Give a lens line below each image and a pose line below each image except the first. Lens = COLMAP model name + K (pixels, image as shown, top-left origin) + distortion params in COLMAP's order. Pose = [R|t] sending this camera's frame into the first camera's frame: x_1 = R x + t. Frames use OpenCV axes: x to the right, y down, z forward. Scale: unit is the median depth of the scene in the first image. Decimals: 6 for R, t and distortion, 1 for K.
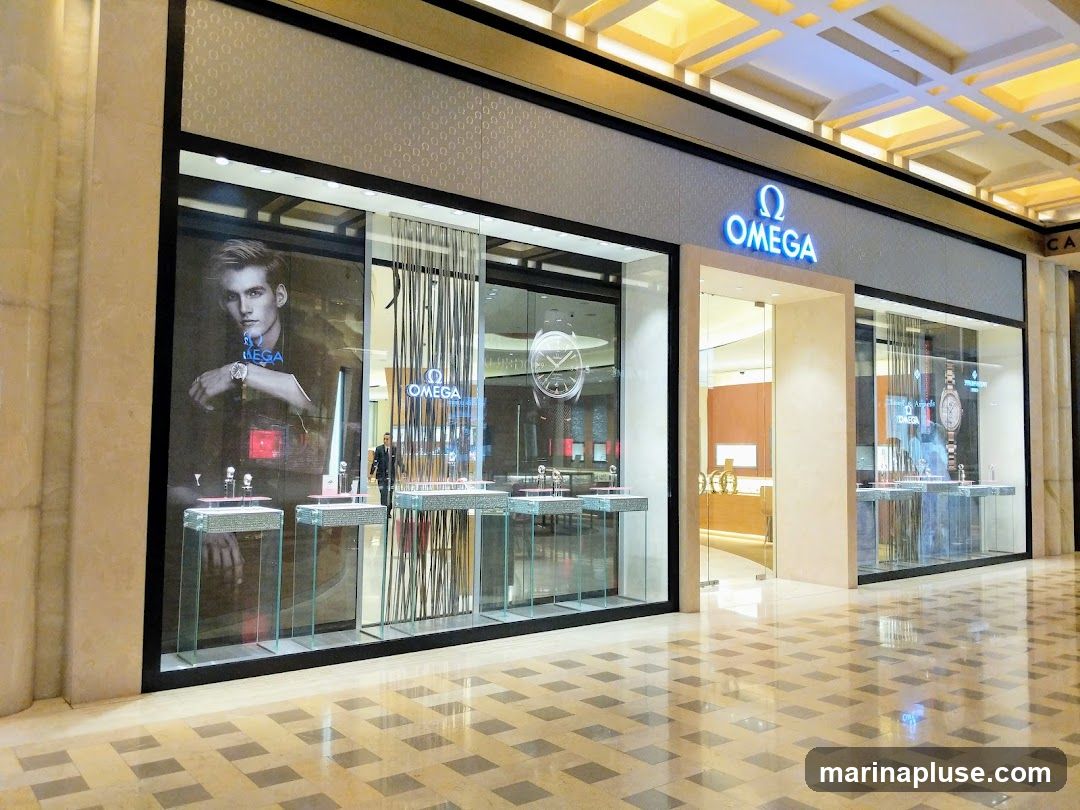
lens RADIAL K [[862.8, 0, 539.6], [0, 862.8, 400.3], [0, 0, 1]] dist [0.008247, -0.000129]
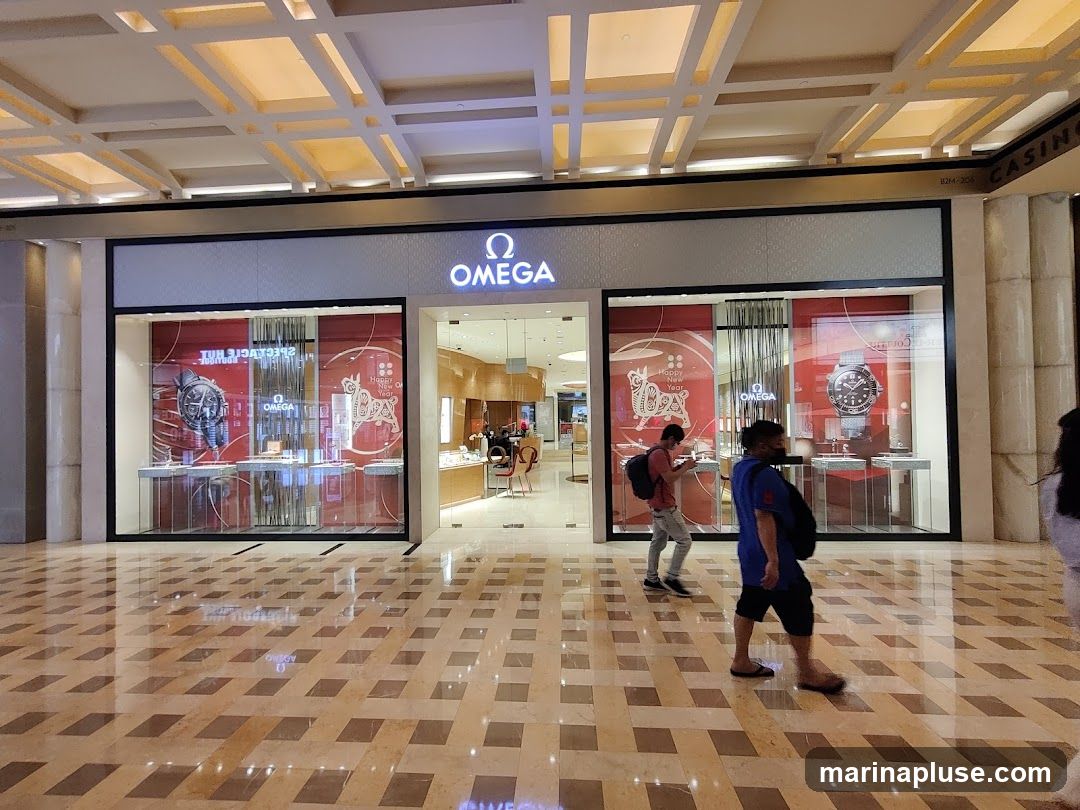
lens RADIAL K [[406.5, 0, 536.4], [0, 406.5, 423.7], [0, 0, 1]] dist [-0.002591, 0.000282]
pose [[0.745912, -0.035509, -0.665097, 0.703472], [0.060262, 0.998080, 0.014298, 0.039034], [0.663313, -0.050746, 0.746620, 0.536627]]
